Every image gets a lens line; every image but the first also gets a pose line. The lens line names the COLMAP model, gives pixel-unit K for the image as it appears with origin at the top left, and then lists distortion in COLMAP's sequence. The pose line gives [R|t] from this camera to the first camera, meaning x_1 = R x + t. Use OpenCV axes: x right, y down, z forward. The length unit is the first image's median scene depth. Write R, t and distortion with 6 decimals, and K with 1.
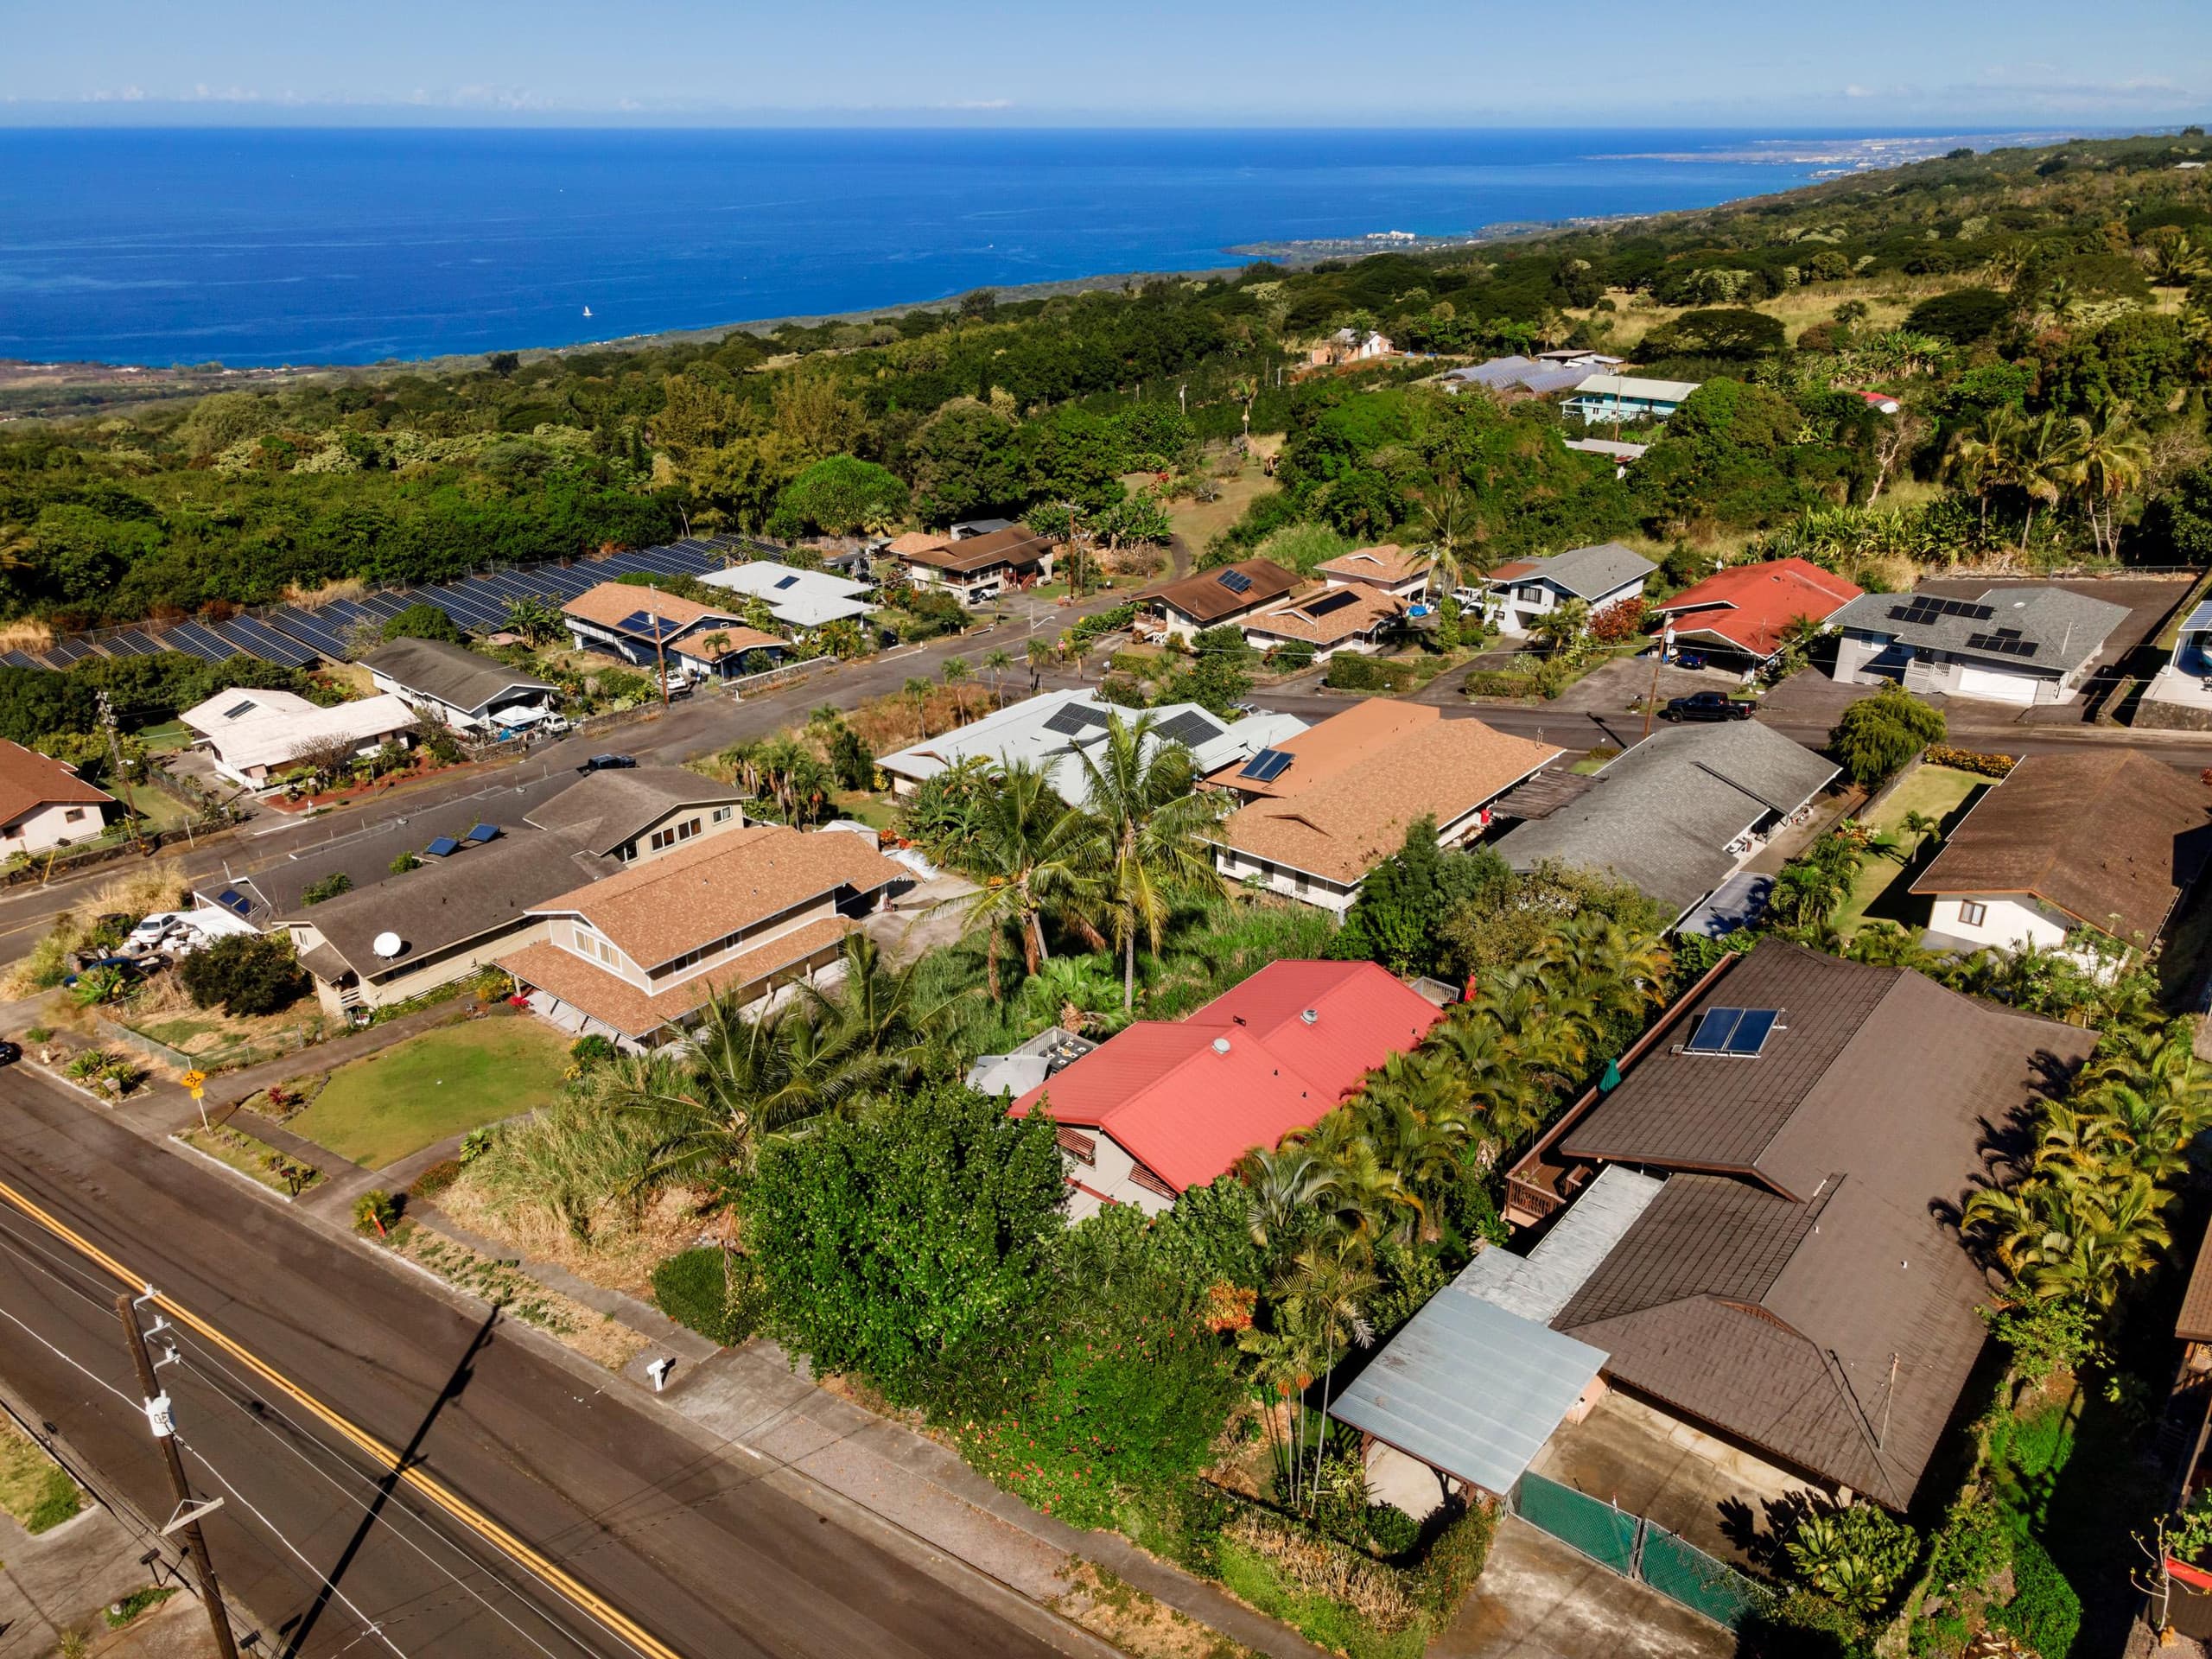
lens RADIAL K [[1614.0, 0, 1106.0], [0, 1614.0, 829.5], [0, 0, 1]] dist [0.005955, 0.073004]
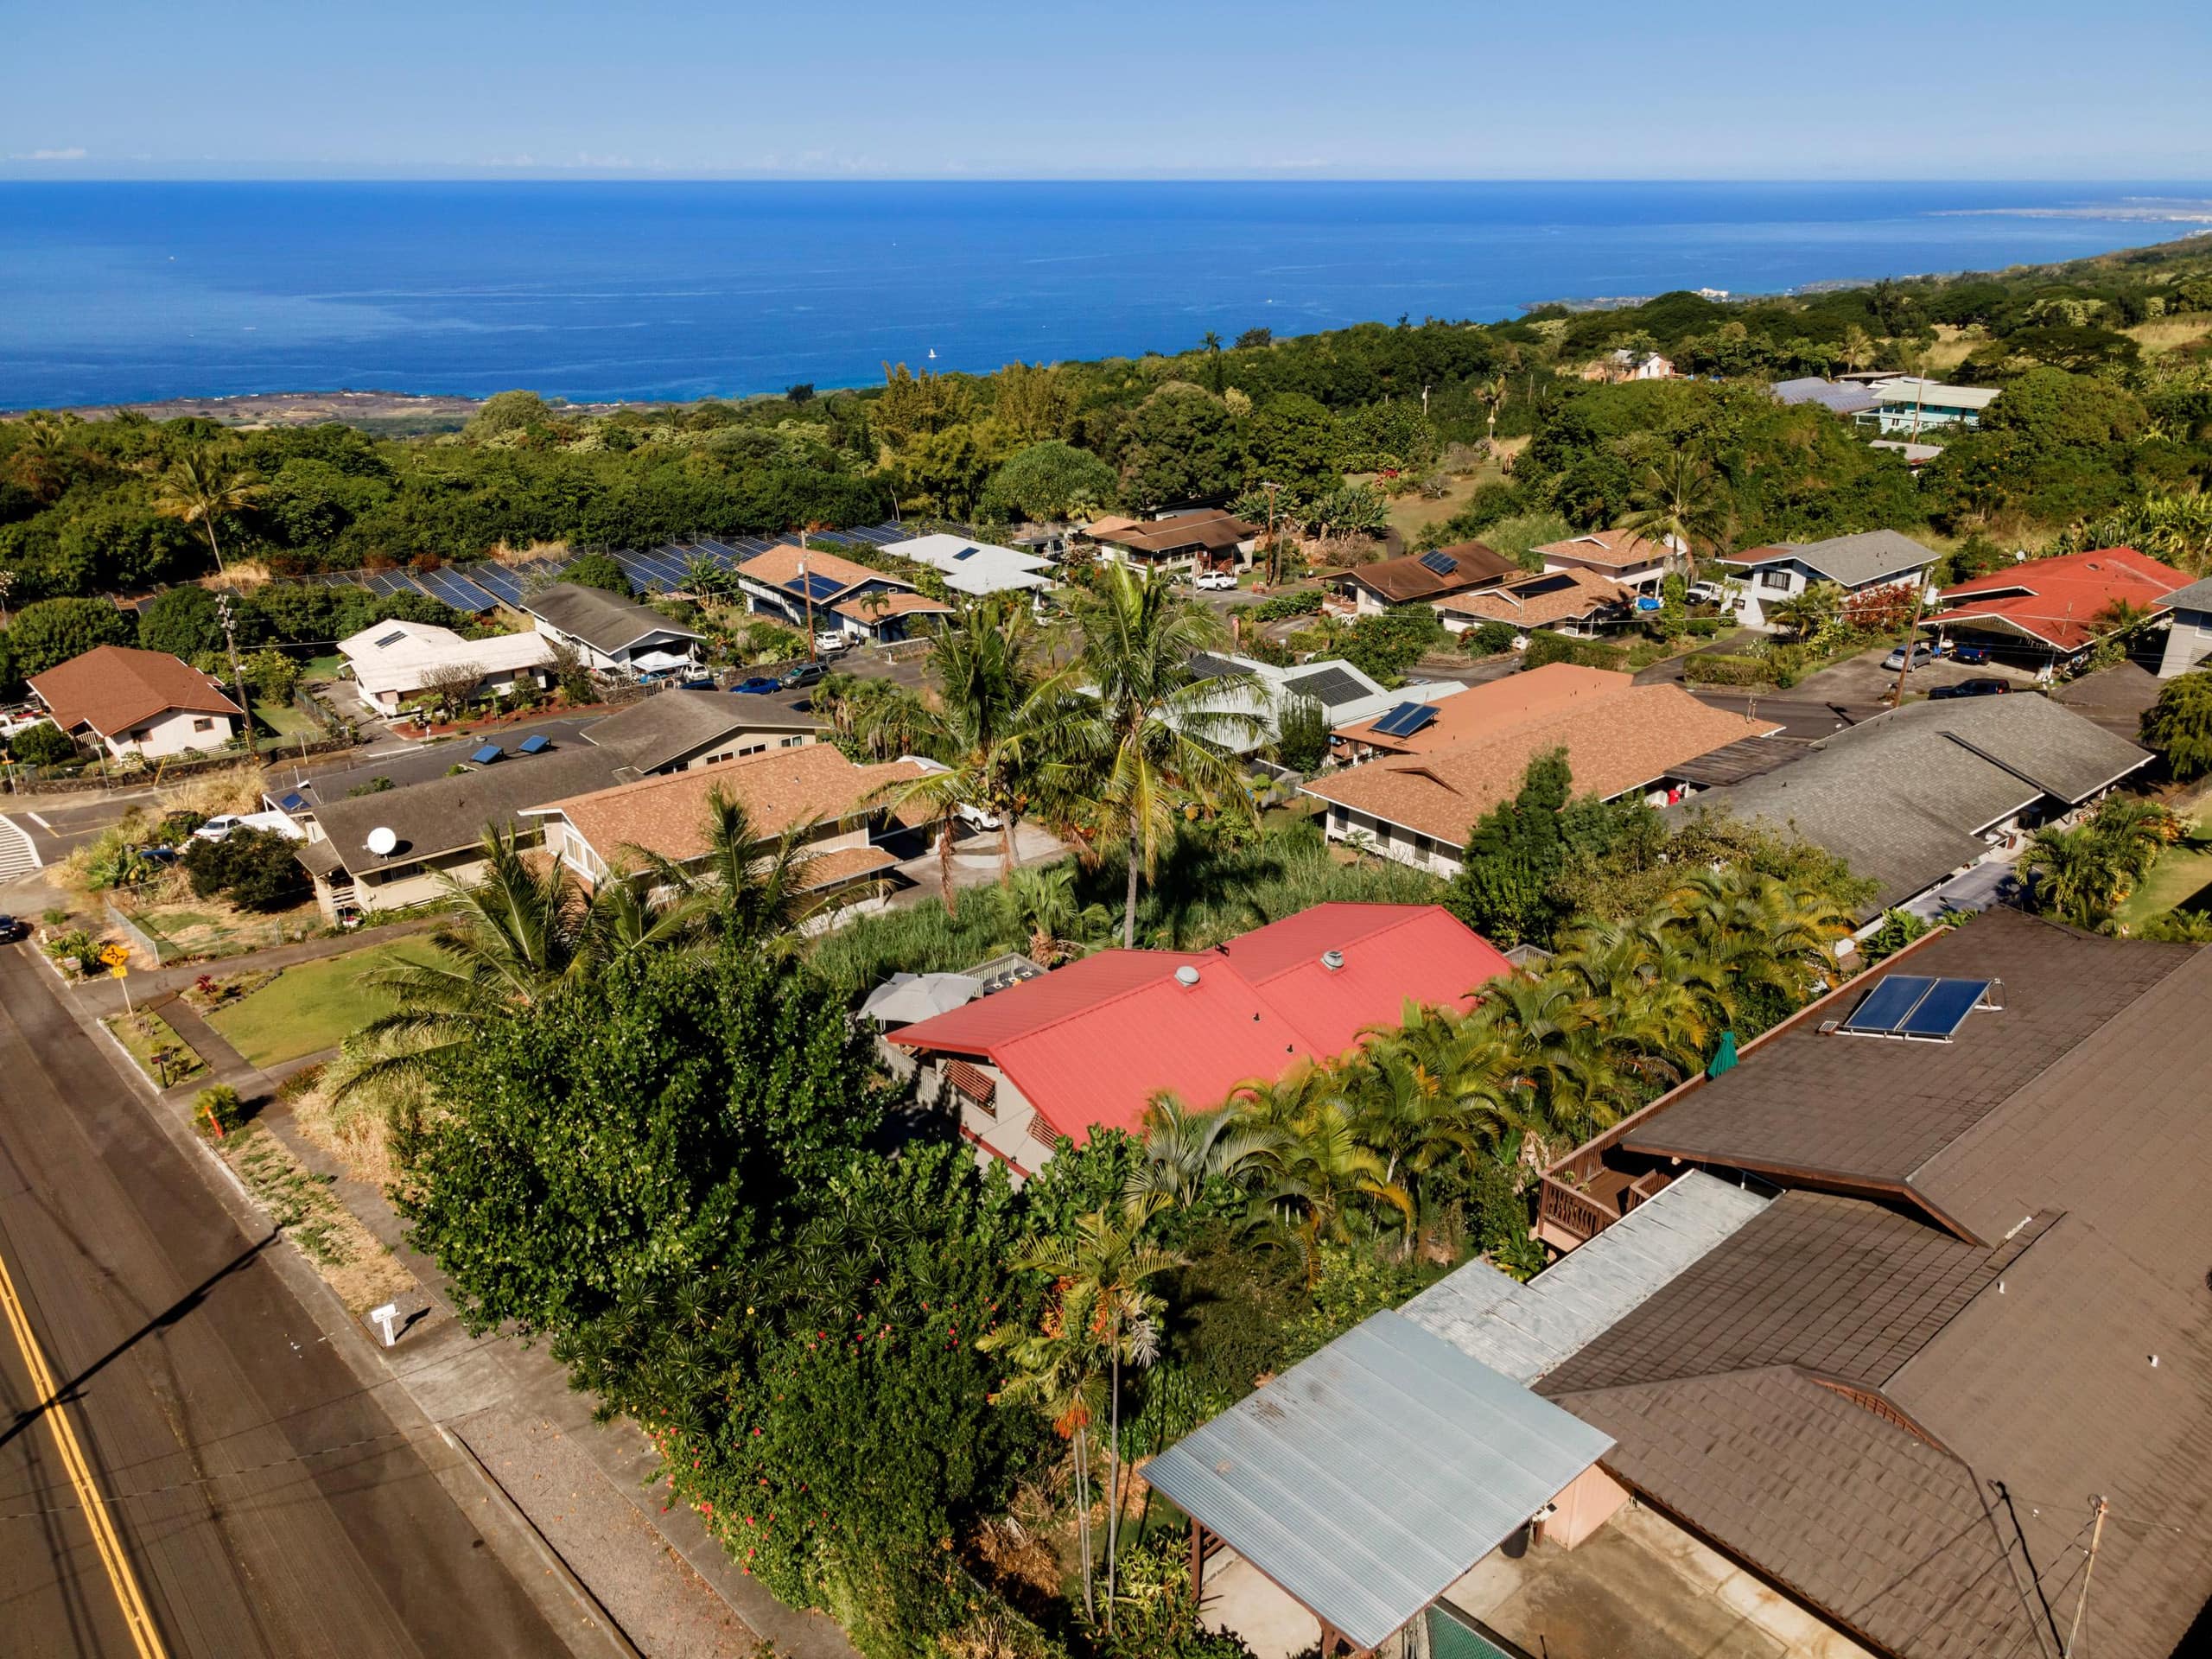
lens RADIAL K [[1614.0, 0, 1106.0], [0, 1614.0, 829.5], [0, 0, 1]] dist [0.005955, 0.073004]
pose [[0.985089, 0.065938, -0.158906, 0.056658], [-0.070694, 0.997198, -0.024456, 0.033449], [0.156848, 0.035325, 0.986991, 0.097535]]
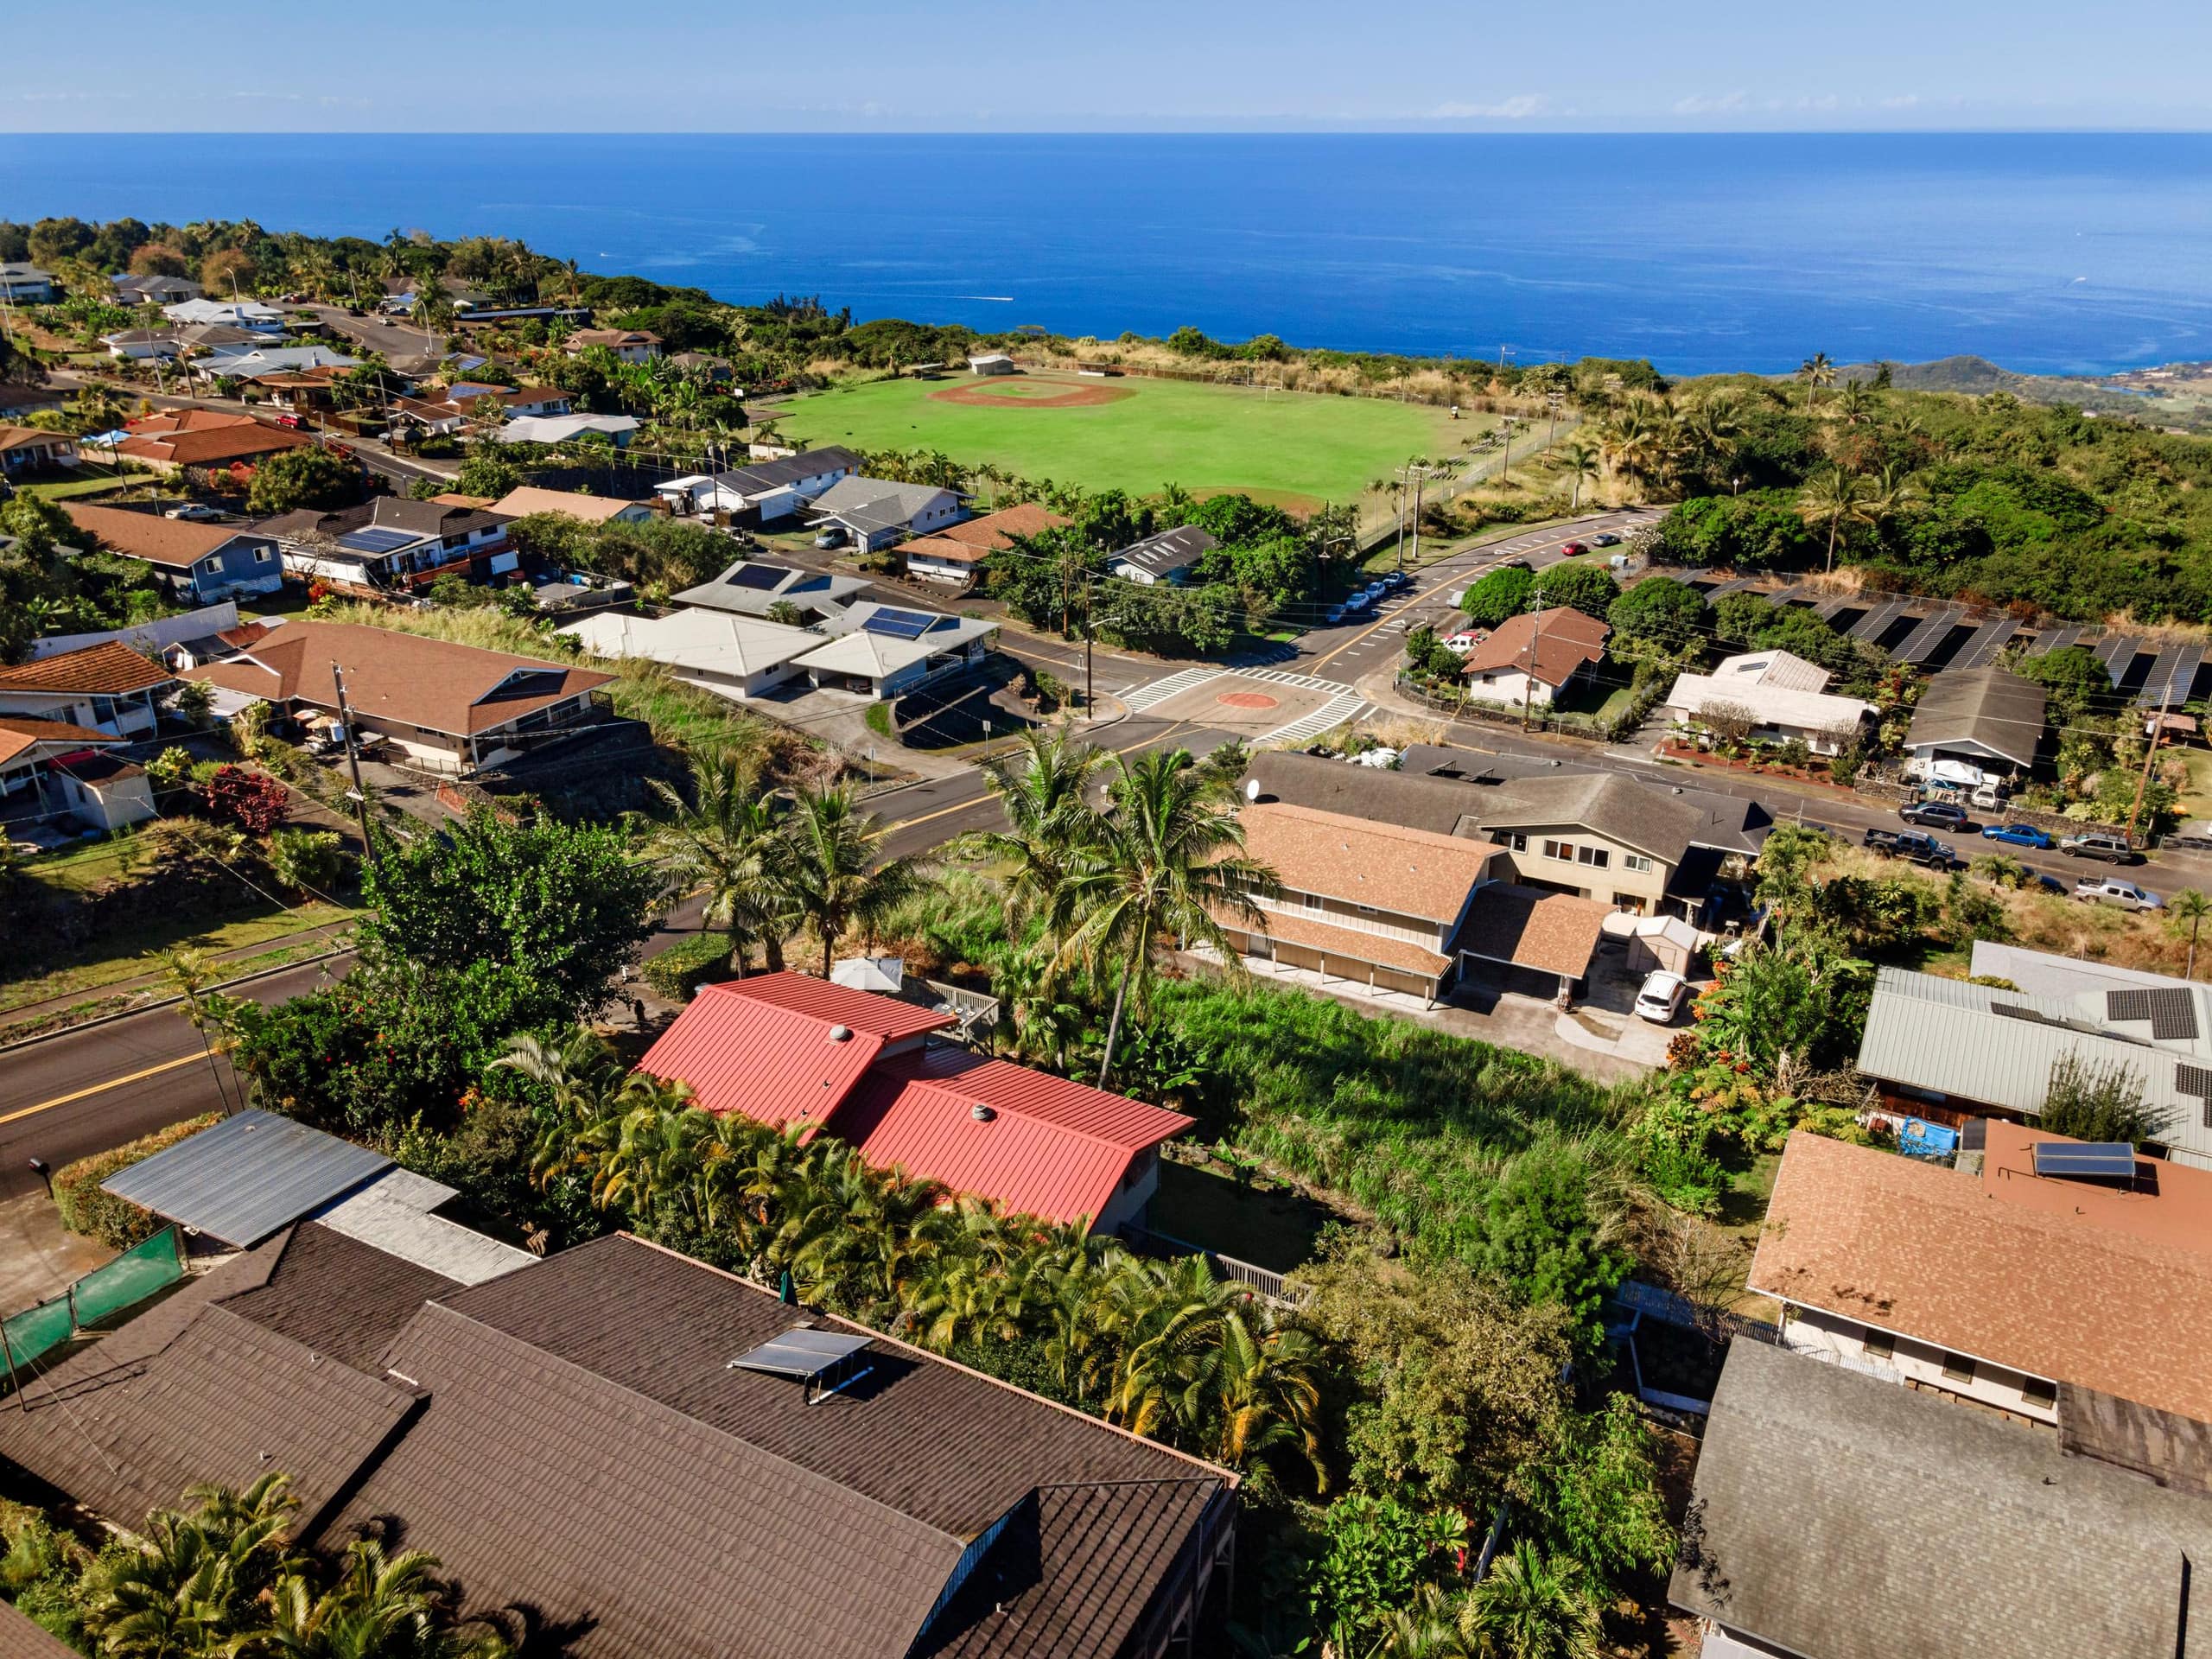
lens RADIAL K [[1614.0, 0, 1106.0], [0, 1614.0, 829.5], [0, 0, 1]] dist [0.005955, 0.073004]
pose [[0.185575, 0.392445, -0.900860, 0.358392], [-0.390801, 0.870637, 0.298775, -0.125393], [0.901574, 0.296612, 0.314936, 0.310863]]
